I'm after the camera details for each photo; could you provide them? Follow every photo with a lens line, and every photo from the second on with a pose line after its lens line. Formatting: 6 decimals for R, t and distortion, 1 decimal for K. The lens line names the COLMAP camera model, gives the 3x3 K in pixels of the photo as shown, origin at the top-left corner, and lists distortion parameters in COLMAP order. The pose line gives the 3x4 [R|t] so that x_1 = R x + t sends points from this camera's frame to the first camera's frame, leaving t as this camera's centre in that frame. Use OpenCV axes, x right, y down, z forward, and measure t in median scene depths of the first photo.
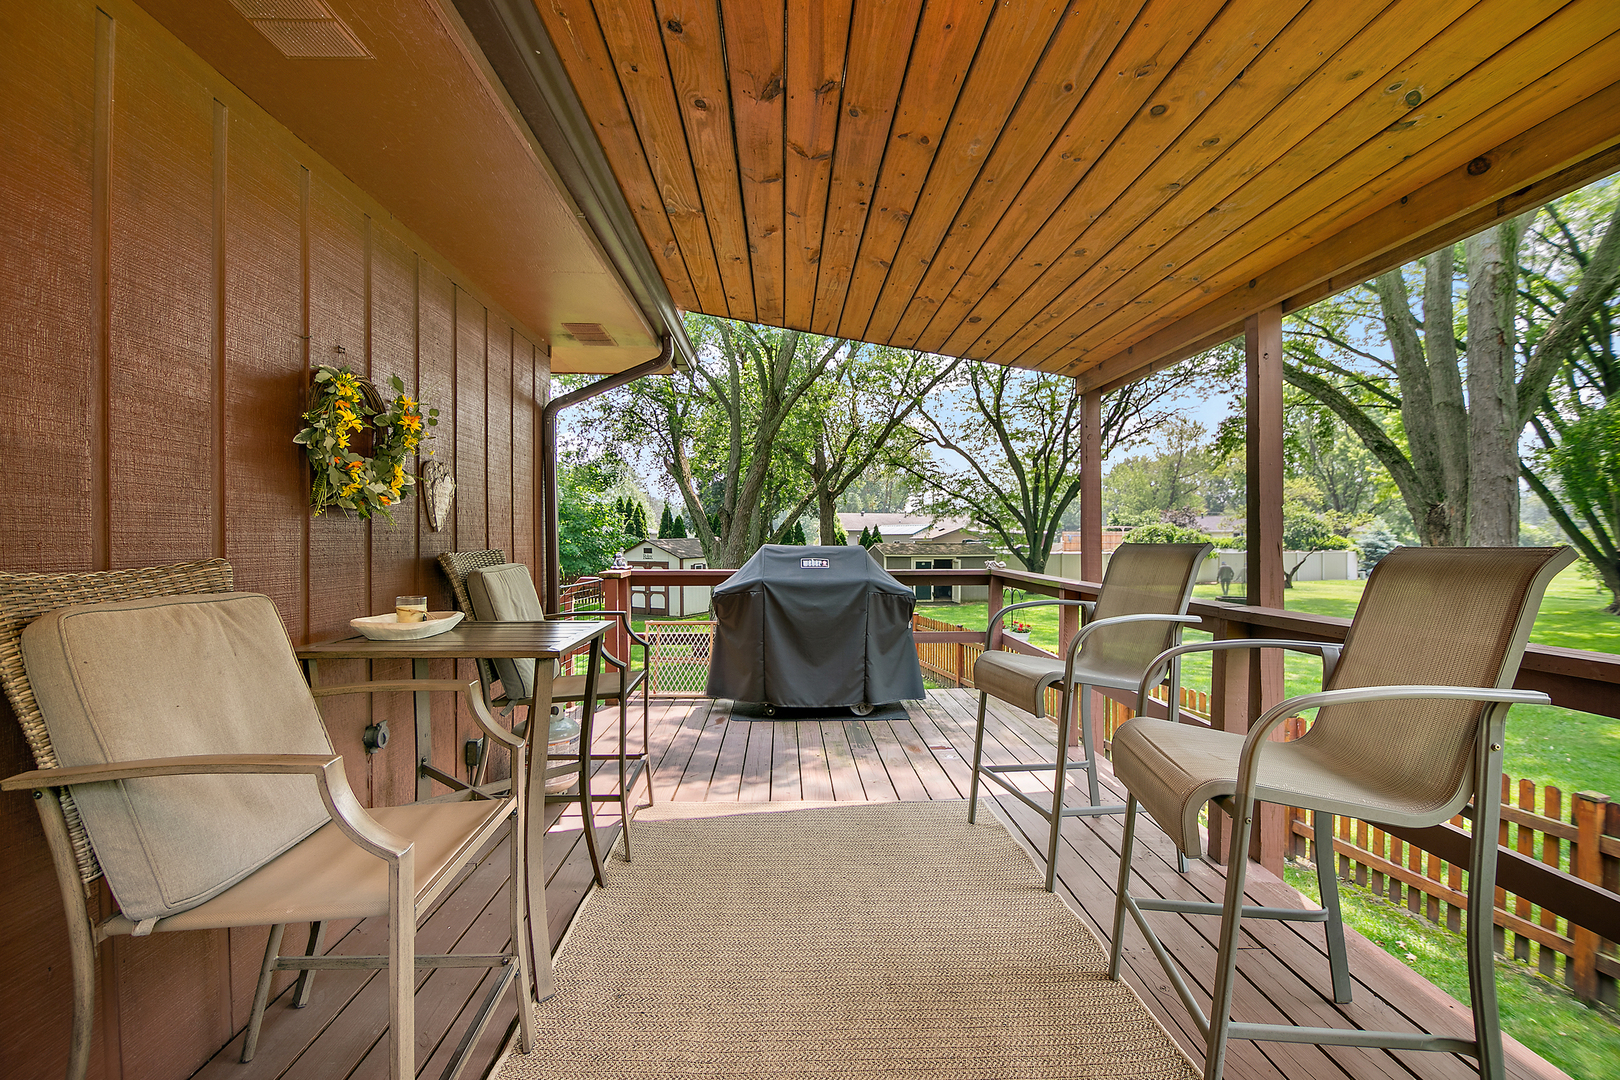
lens RADIAL K [[737.0, 0, 791.3], [0, 737.0, 523.6], [0, 0, 1]] dist [0.000632, -0.009697]
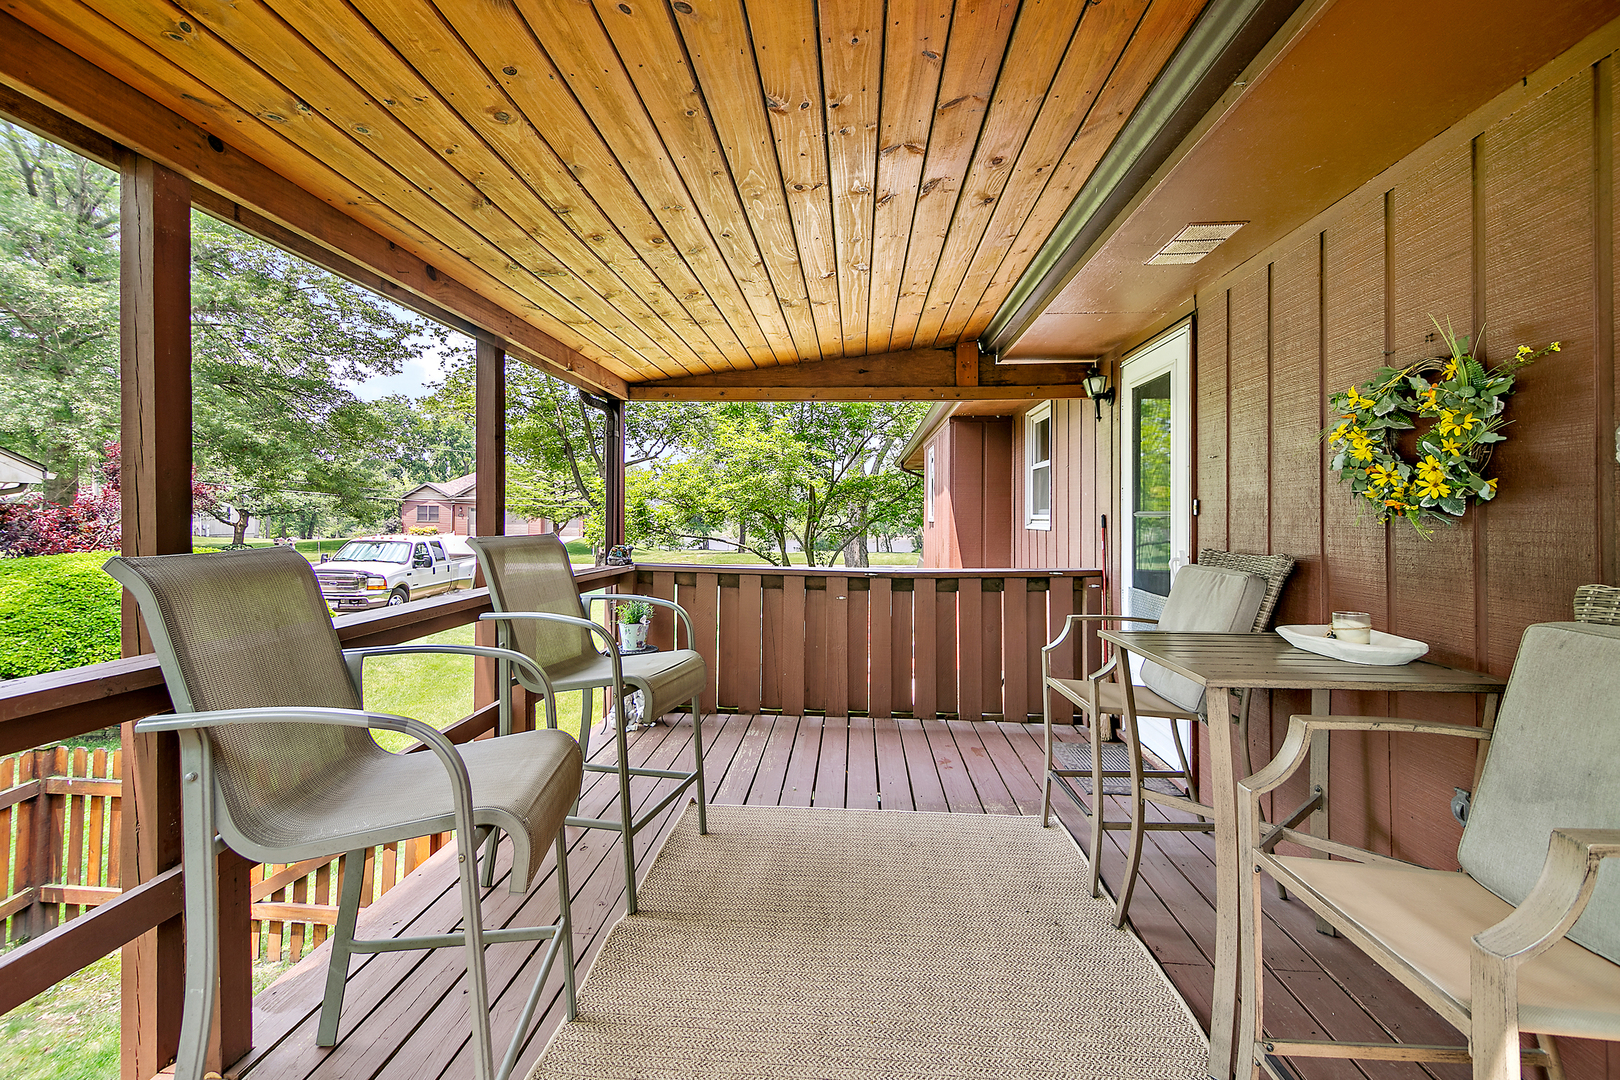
lens RADIAL K [[737.0, 0, 791.3], [0, 737.0, 523.6], [0, 0, 1]] dist [0.000632, -0.009697]
pose [[-0.994977, -0.012779, 0.099281, 0.063479], [-0.013615, 0.999877, -0.007747, 0.007259], [-0.099170, -0.009059, -0.995029, 1.839476]]
